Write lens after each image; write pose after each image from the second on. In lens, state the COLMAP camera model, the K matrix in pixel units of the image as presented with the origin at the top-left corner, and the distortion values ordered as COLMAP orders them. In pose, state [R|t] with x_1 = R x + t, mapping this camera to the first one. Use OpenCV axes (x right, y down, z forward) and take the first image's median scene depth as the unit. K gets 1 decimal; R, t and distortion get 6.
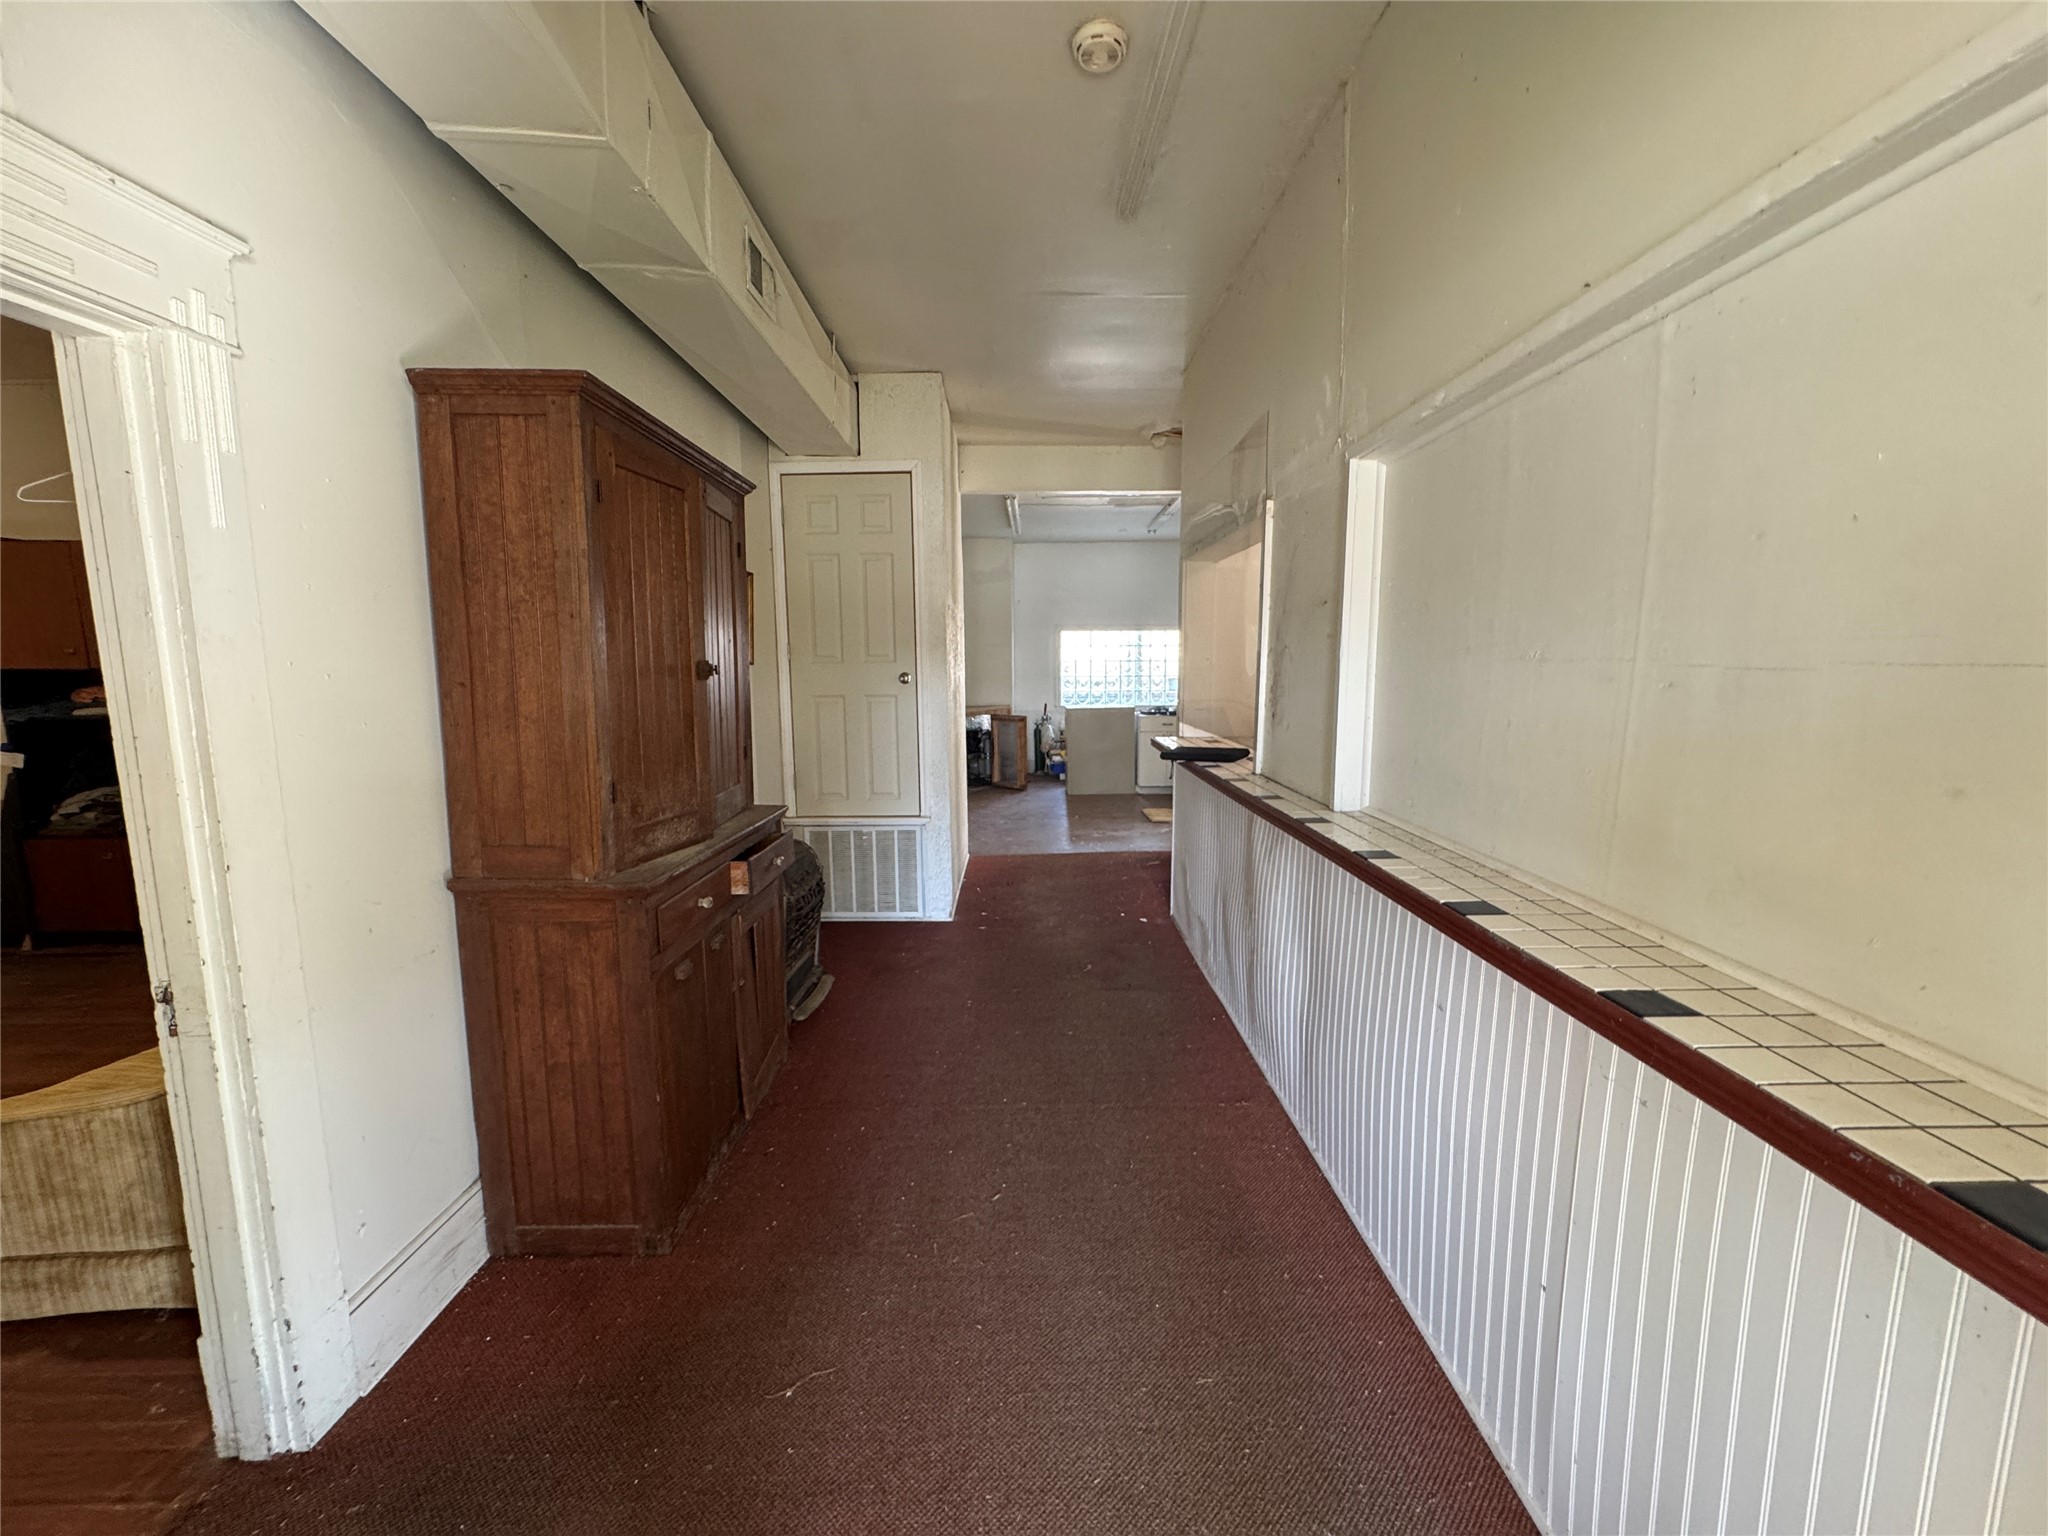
lens RADIAL K [[821.8, 0, 1026.6], [0, 821.8, 772.7], [0, 0, 1]] dist [-0.000124, 0.000278]
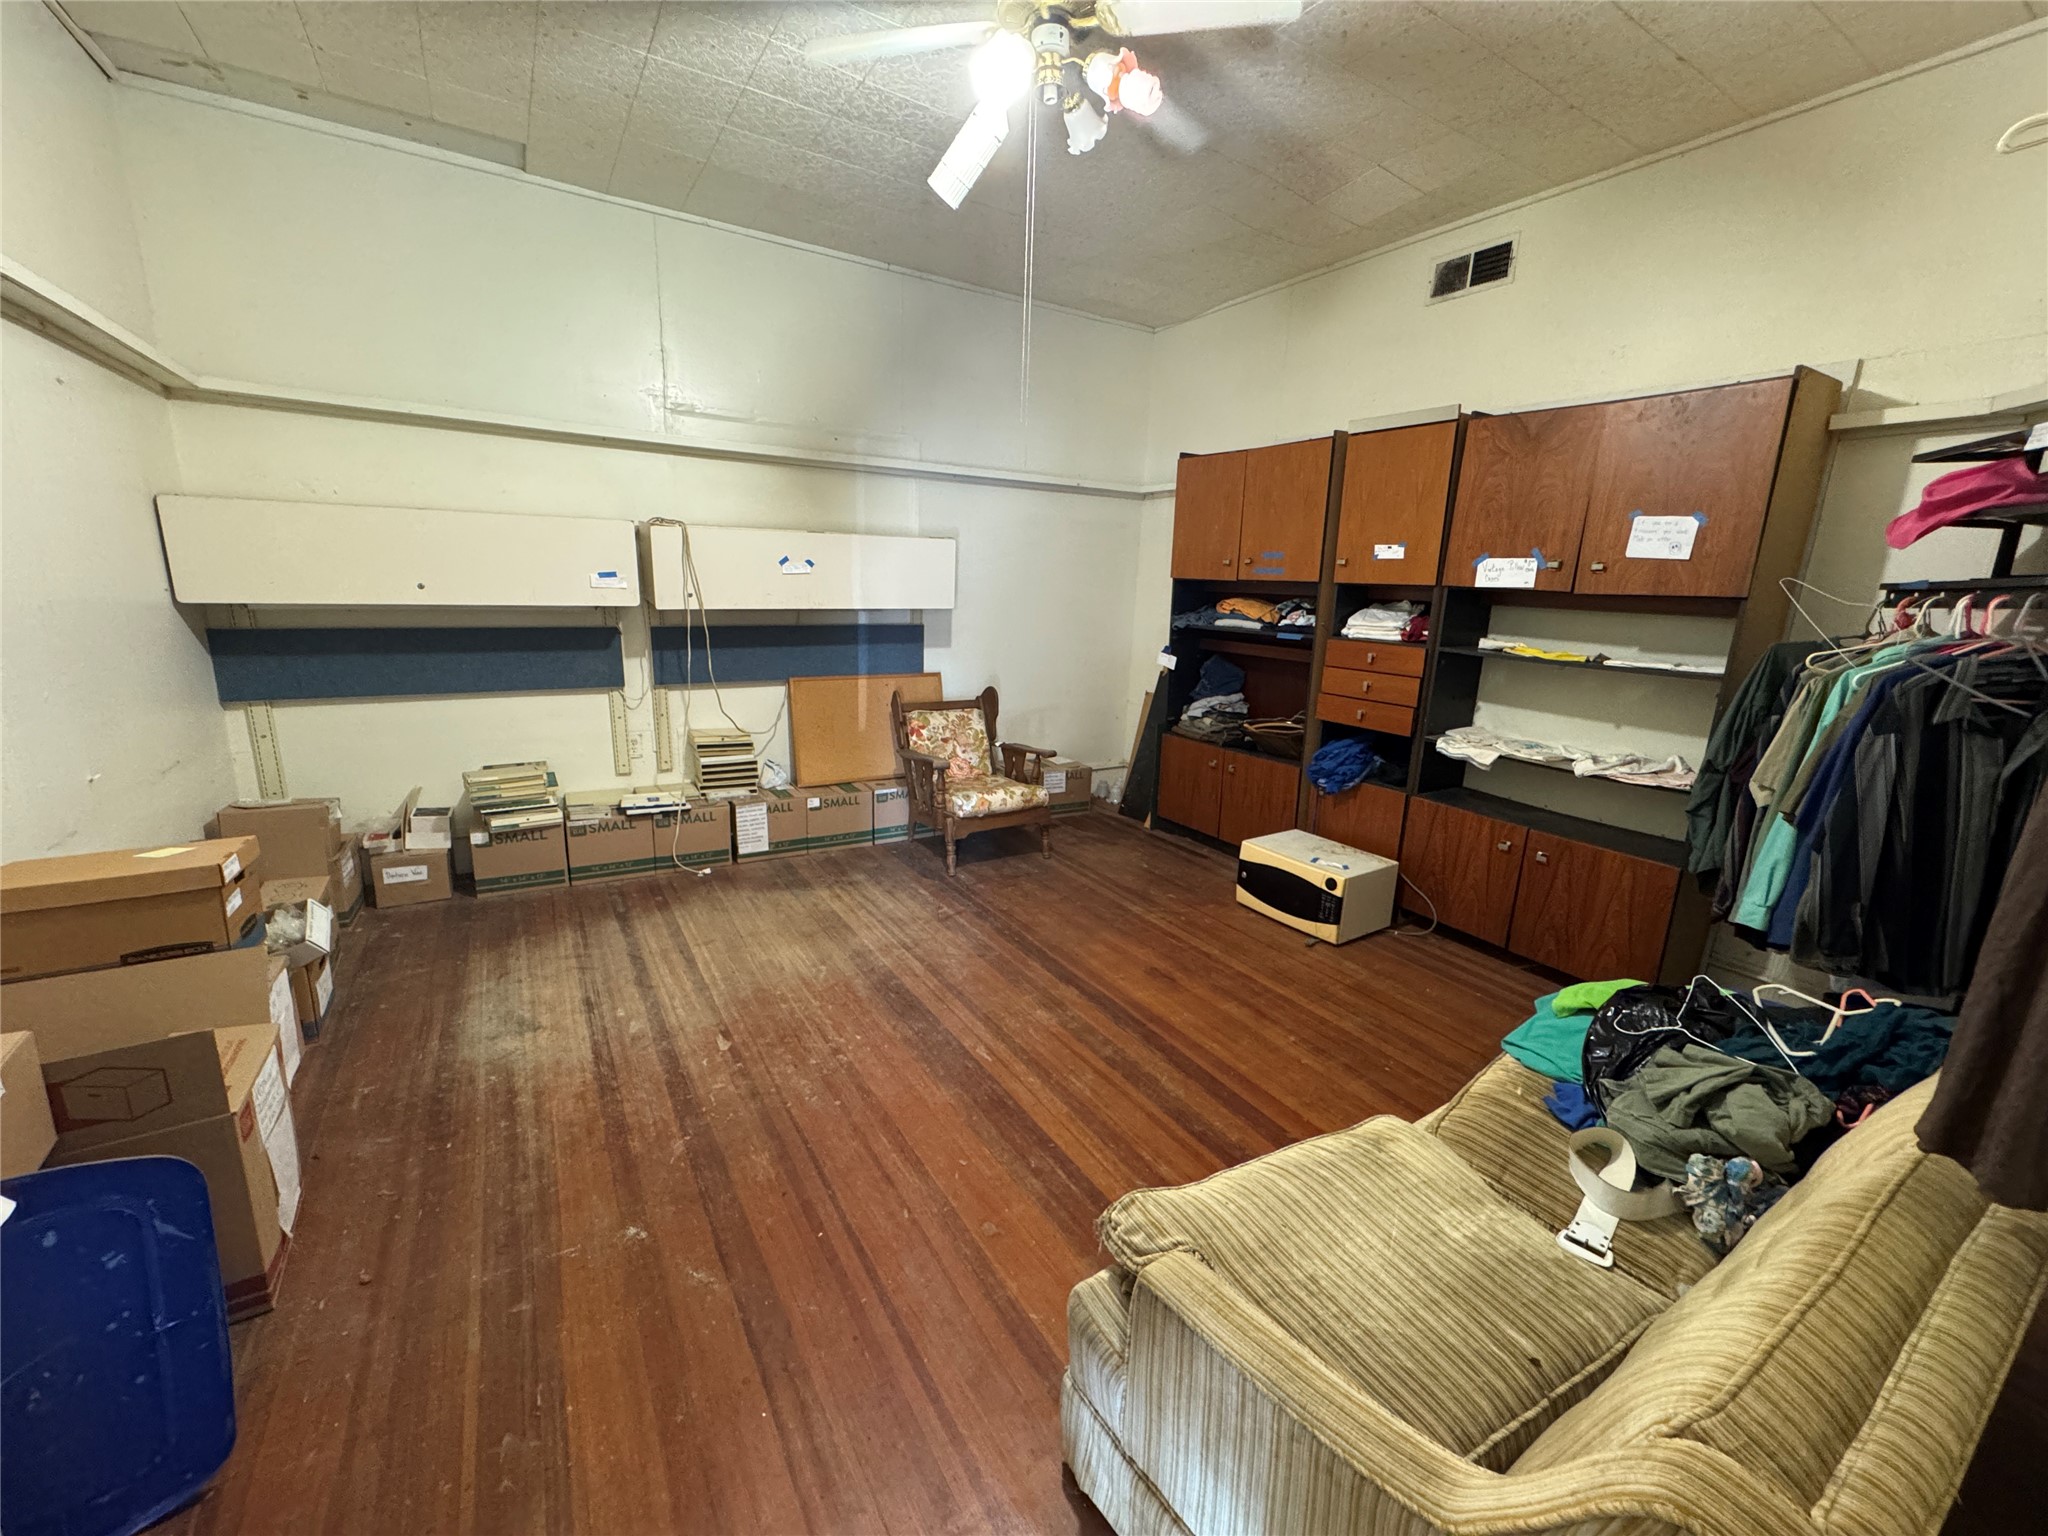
lens RADIAL K [[821.8, 0, 1029.3], [0, 821.8, 762.9], [0, 0, 1]] dist [-0.000124, 0.000278]
pose [[0.518292, 0.206816, -0.829820, -0.372832], [-0.148499, 0.977342, 0.150833, -0.020512], [0.842212, 0.045052, 0.537260, 0.244521]]
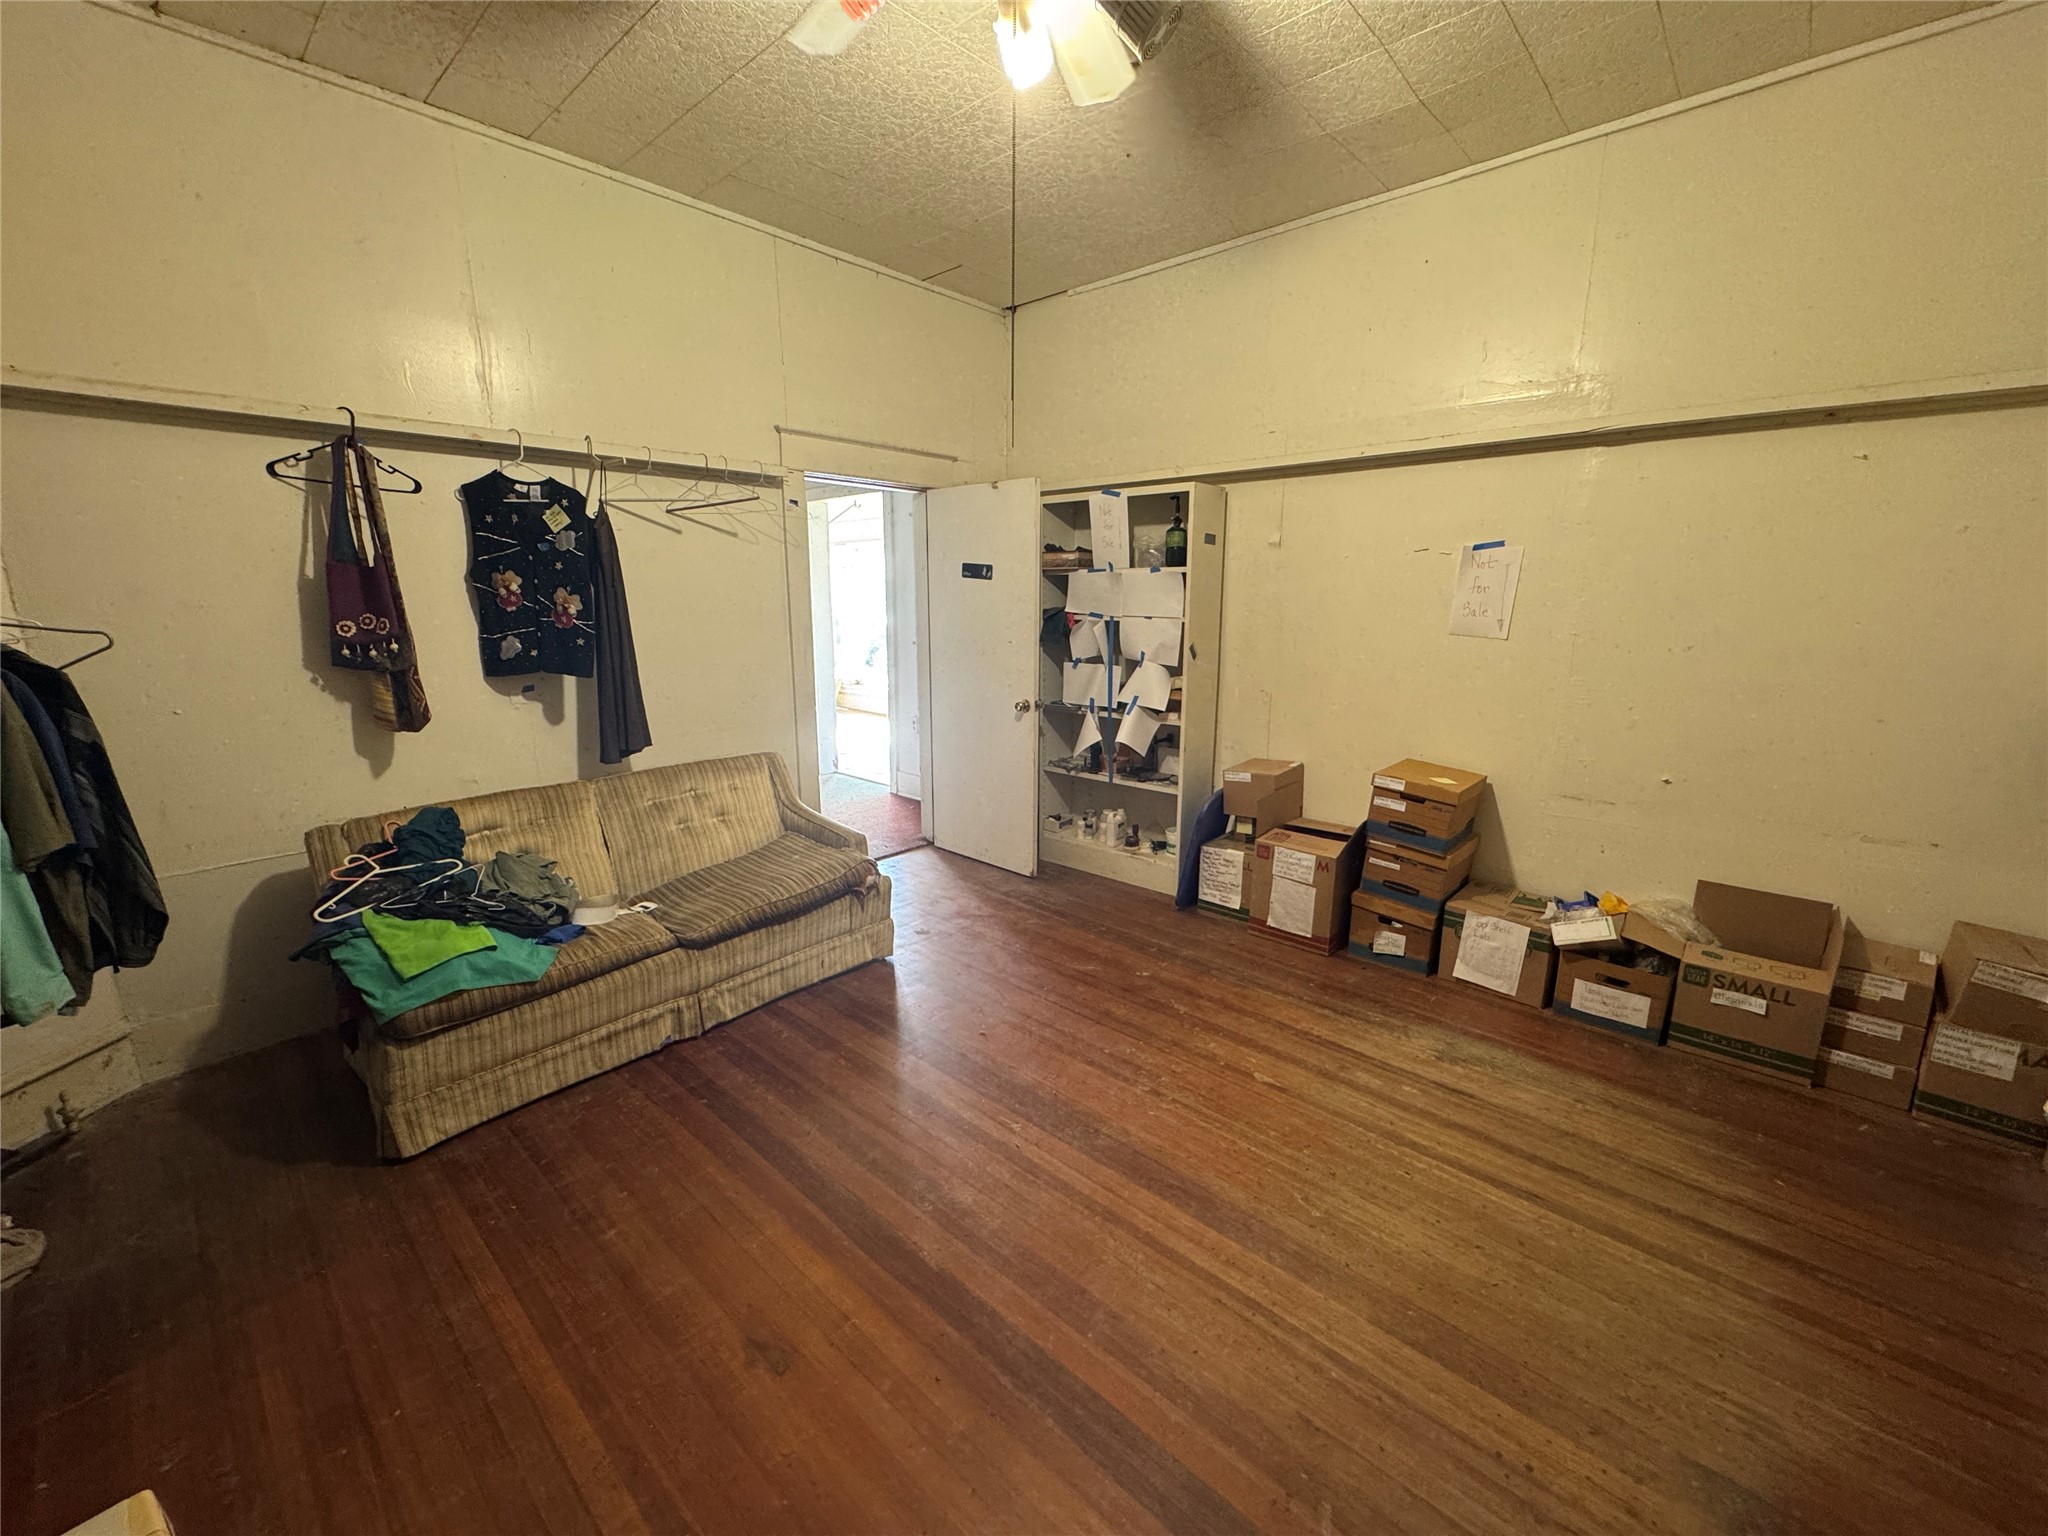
lens RADIAL K [[821.8, 0, 1025.6], [0, 821.8, 766.9], [0, 0, 1]] dist [-0.000124, 0.000278]
pose [[-0.732885, -0.150091, 0.663590, -1.171598], [0.085817, 0.947179, 0.309011, -0.111012], [-0.674918, 0.283417, -0.681293, 0.843016]]
